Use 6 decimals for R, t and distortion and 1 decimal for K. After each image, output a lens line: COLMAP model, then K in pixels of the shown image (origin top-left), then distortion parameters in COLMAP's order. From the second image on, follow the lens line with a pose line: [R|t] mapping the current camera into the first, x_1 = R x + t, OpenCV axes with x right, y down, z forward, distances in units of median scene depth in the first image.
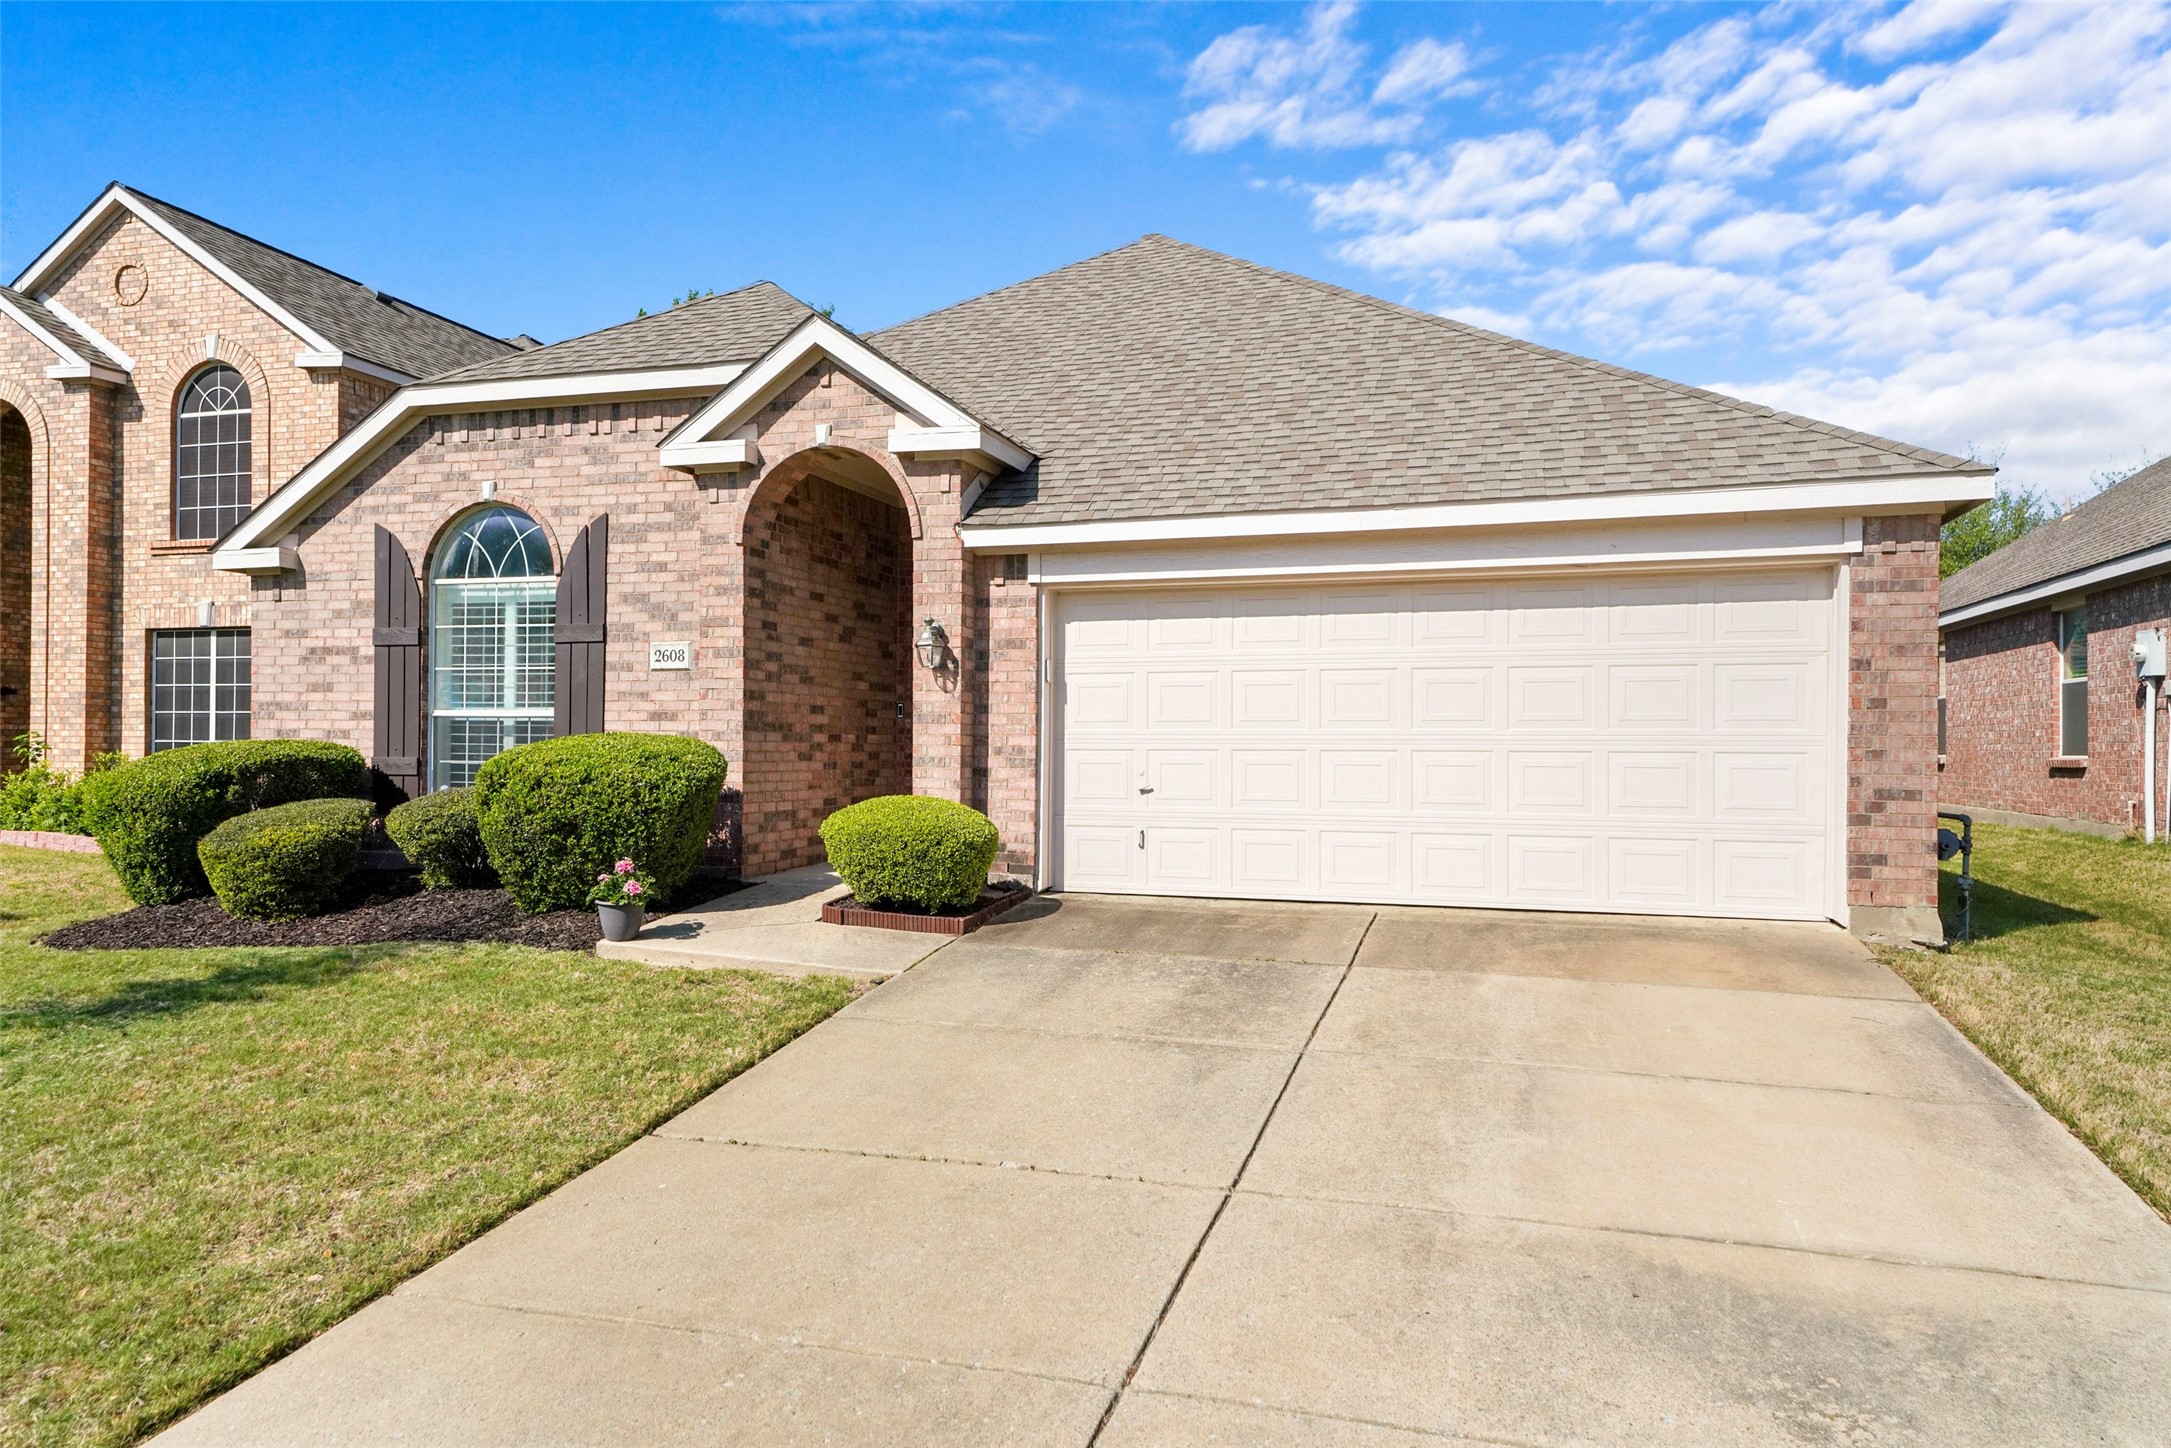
lens RADIAL K [[1400.0, 0, 1090.1], [0, 1400.0, 729.9], [0, 0, 1]] dist [0.038064, -0.007259]
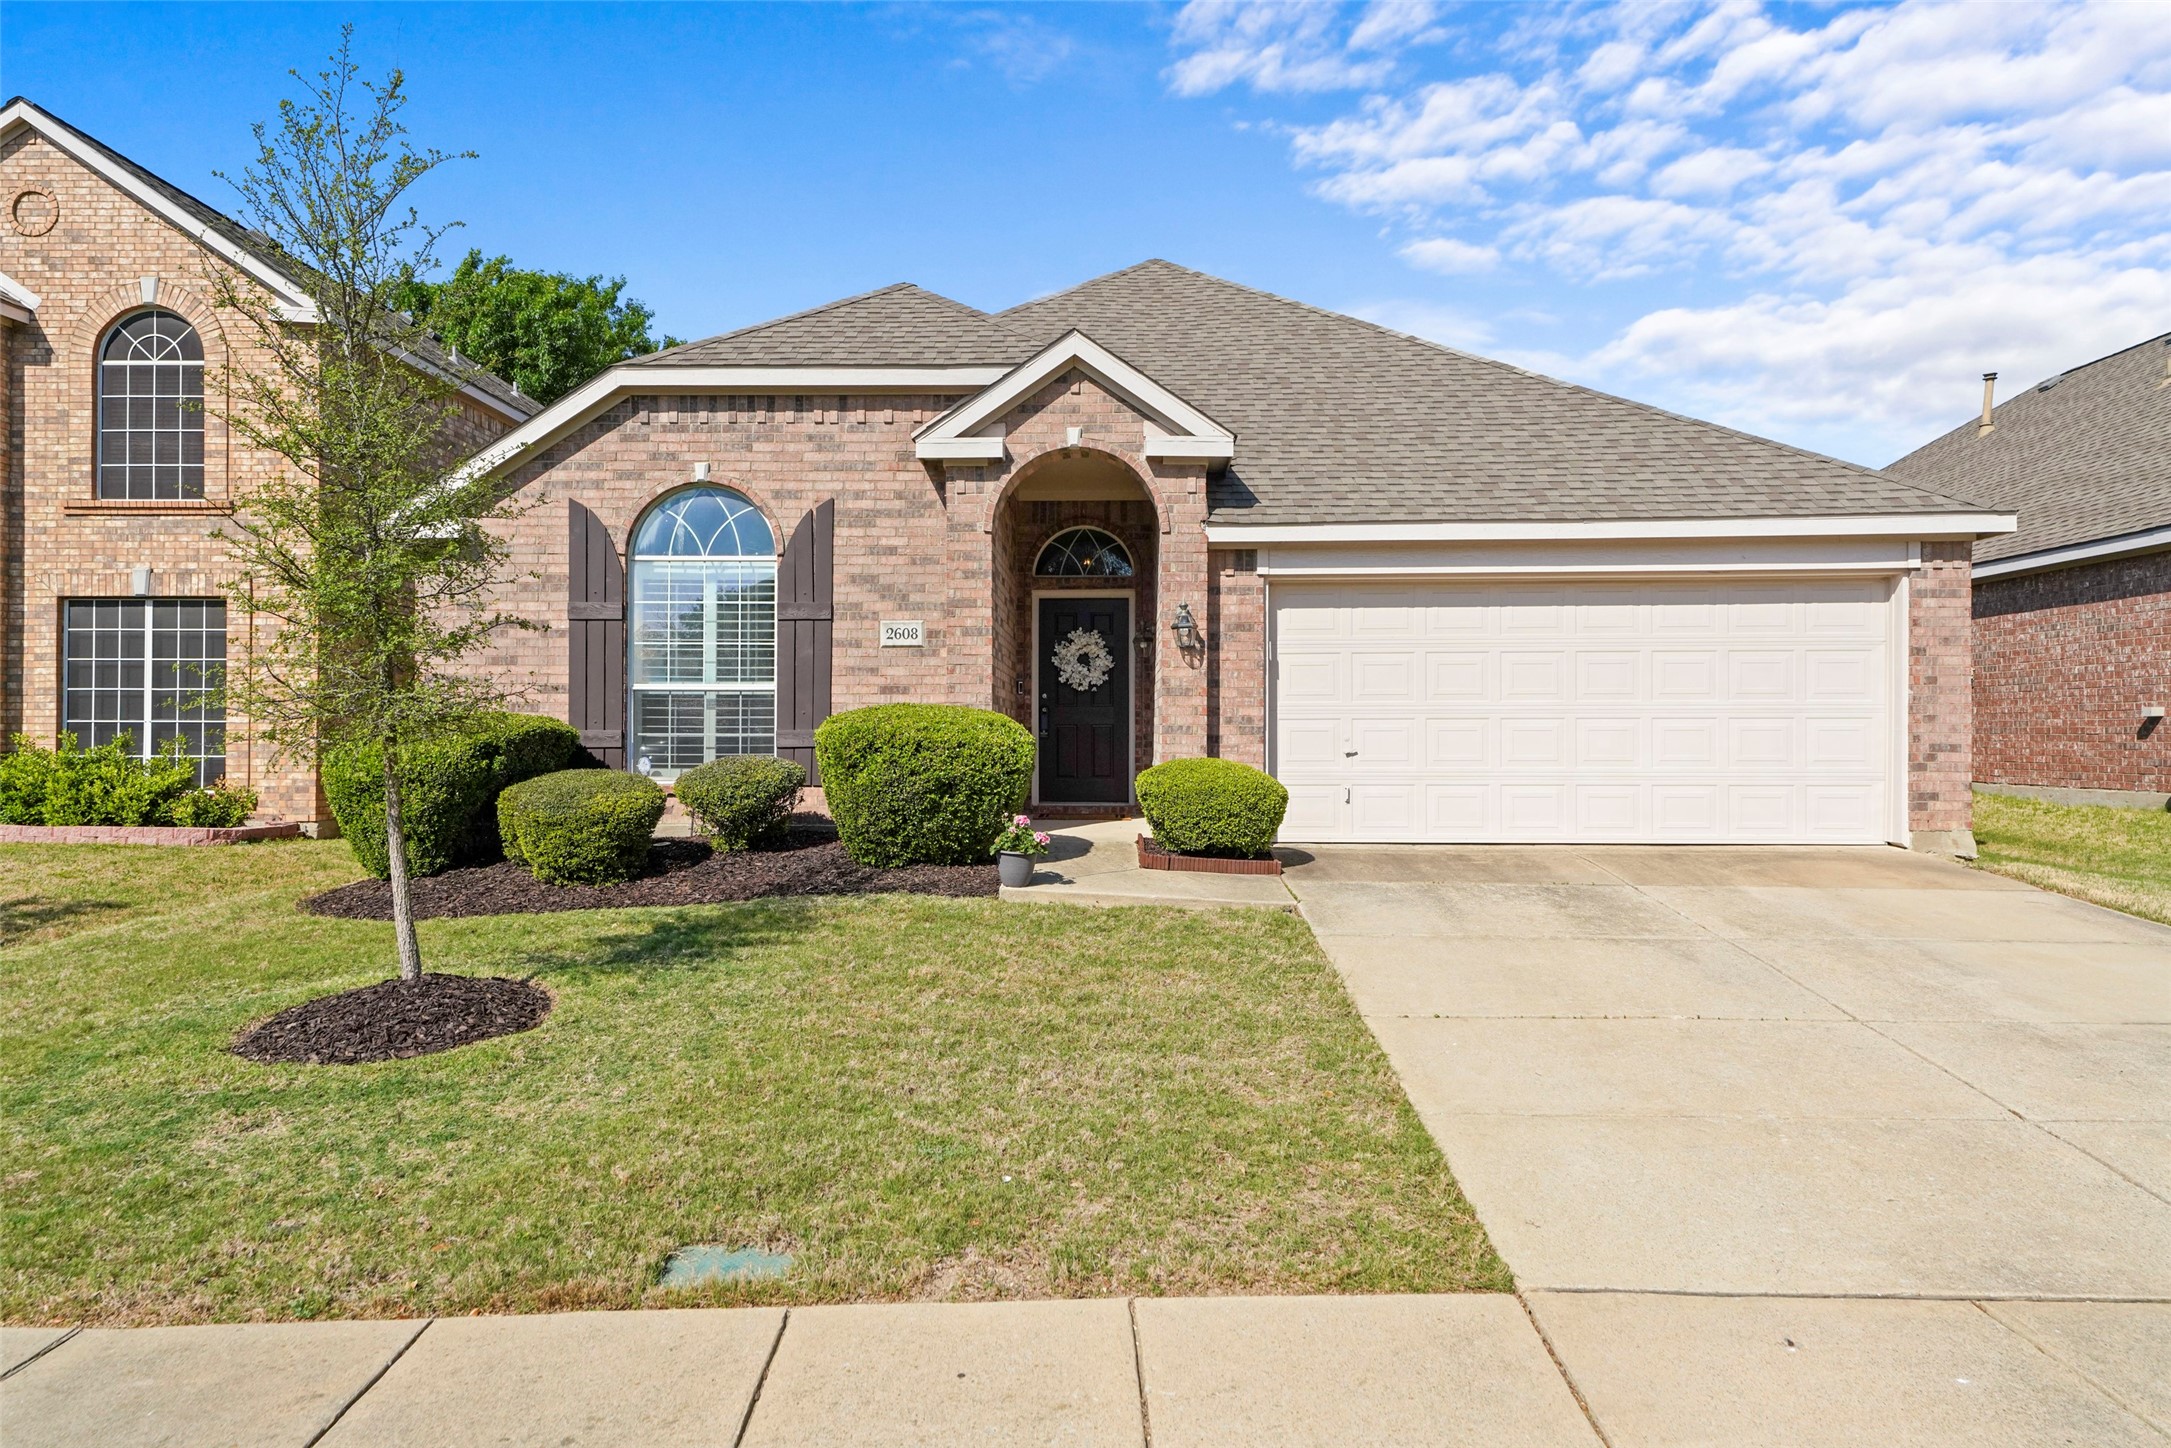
lens RADIAL K [[1400.0, 0, 1084.4], [0, 1400.0, 716.3], [0, 0, 1]] dist [0.038064, -0.007259]
pose [[0.964999, -0.001303, 0.262250, -0.461929], [0.001850, 0.999997, -0.001839, 0.013275], [-0.262247, 0.002260, 0.964998, -0.072235]]
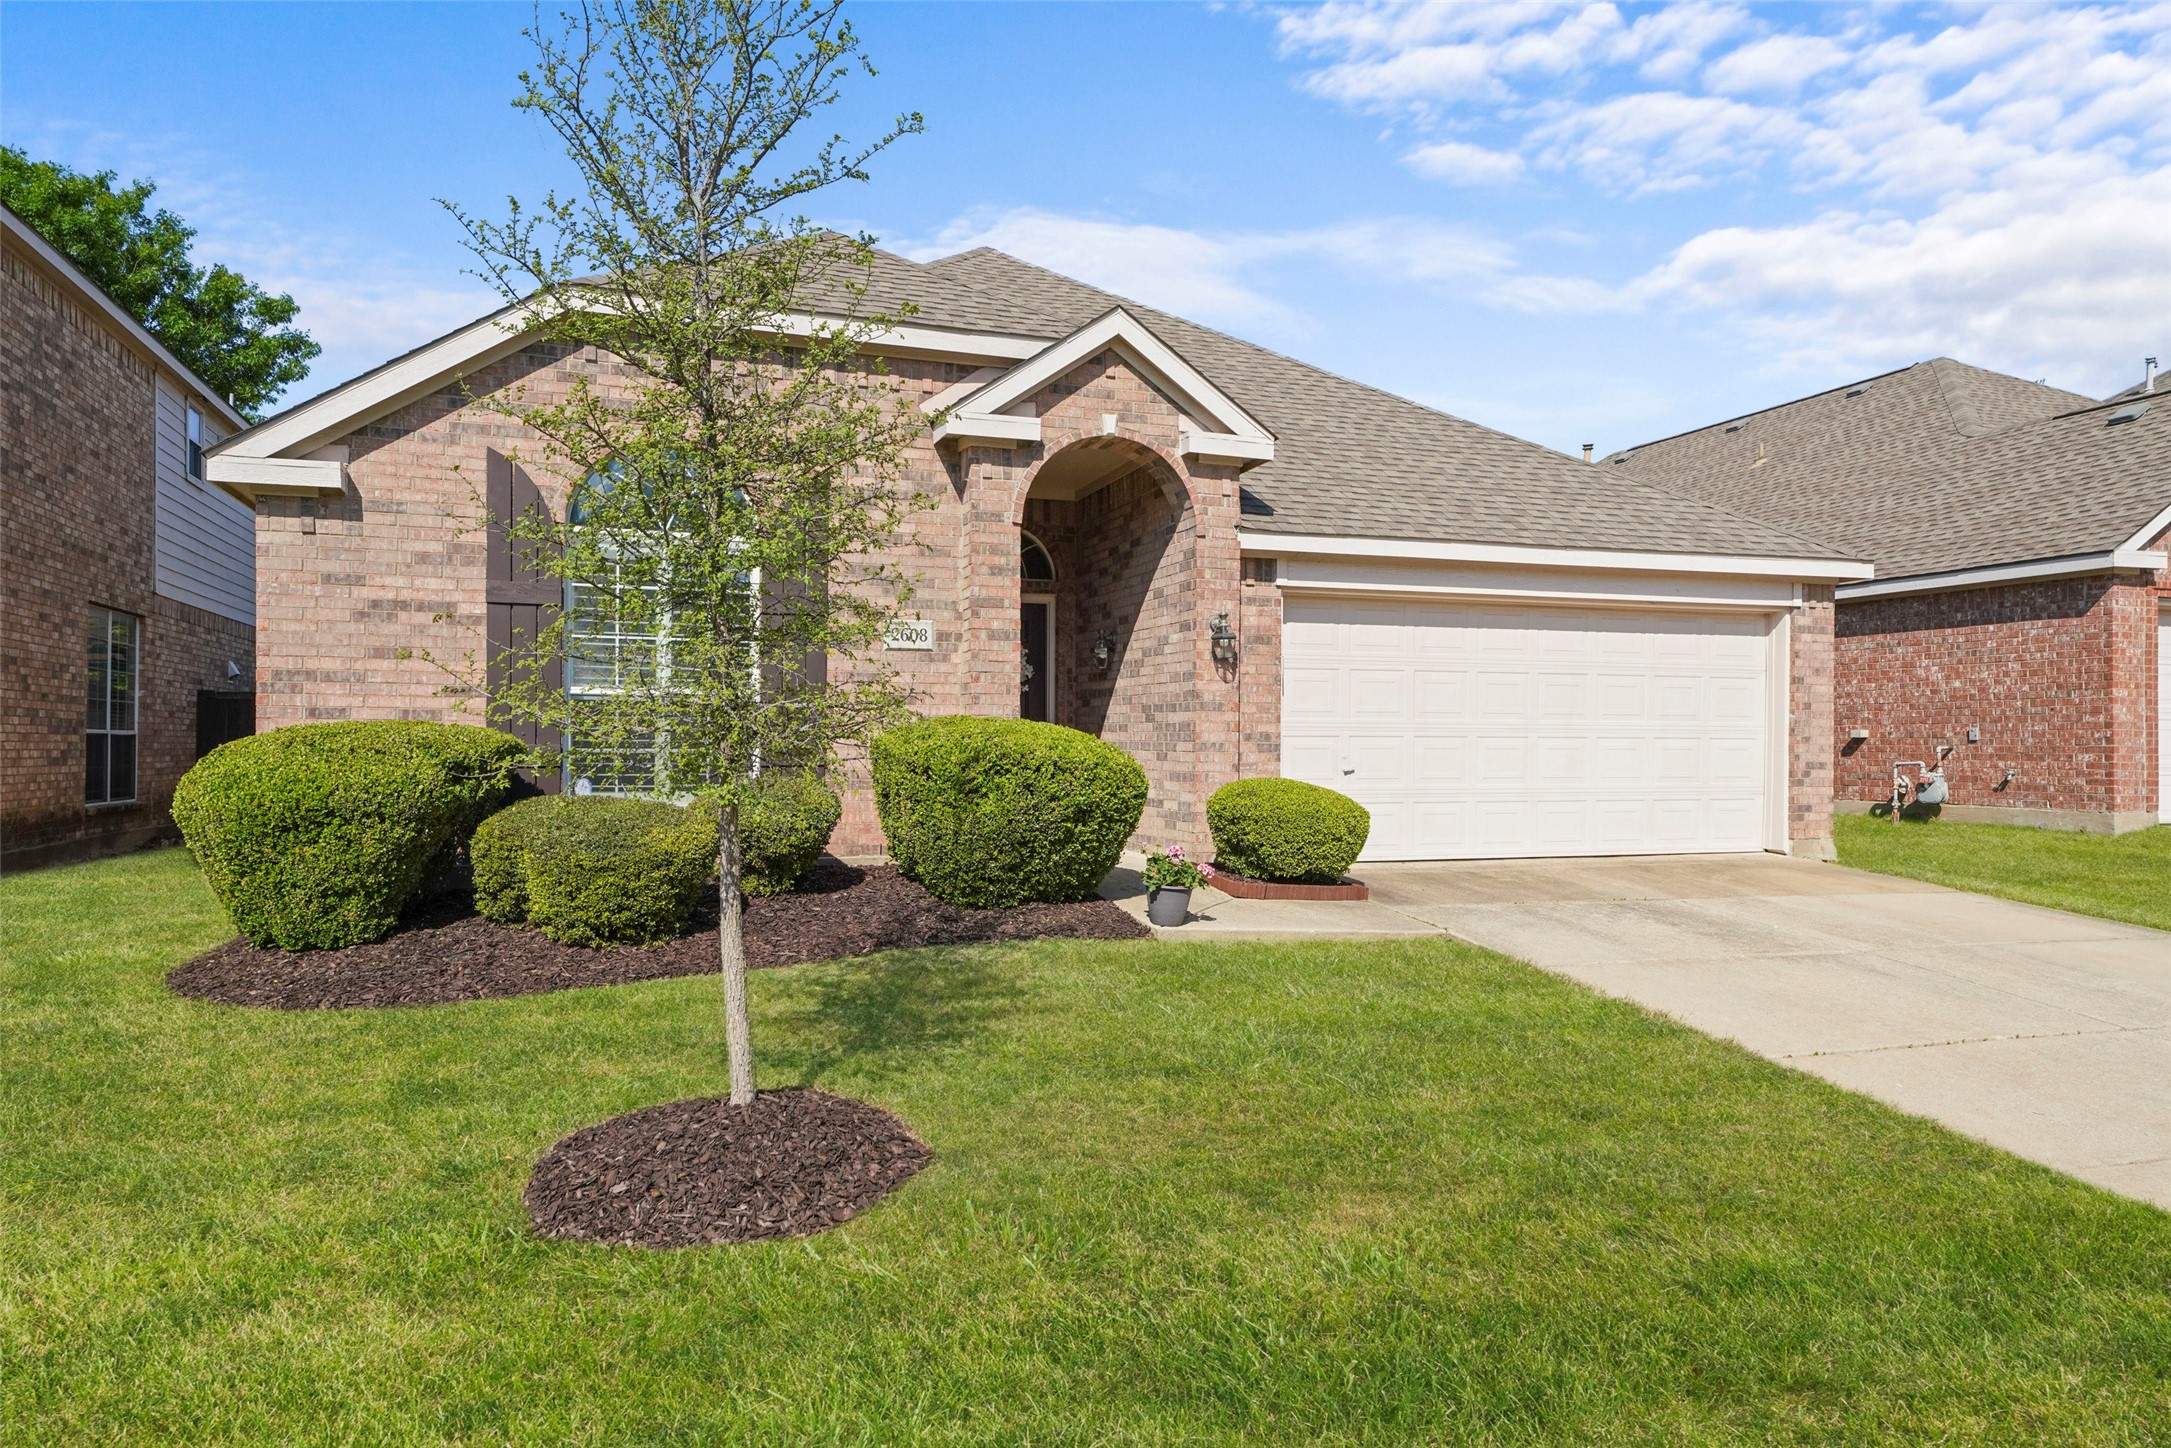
lens RADIAL K [[1362.2, 0, 1080.1], [0, 1362.2, 734.7], [0, 0, 1]] dist [0.032735, 0.003341]
pose [[0.809013, 0.003315, 0.587781, -0.765382], [-0.006839, 0.999969, 0.003774, 0.009669], [-0.587751, -0.007073, 0.809011, 0.208897]]
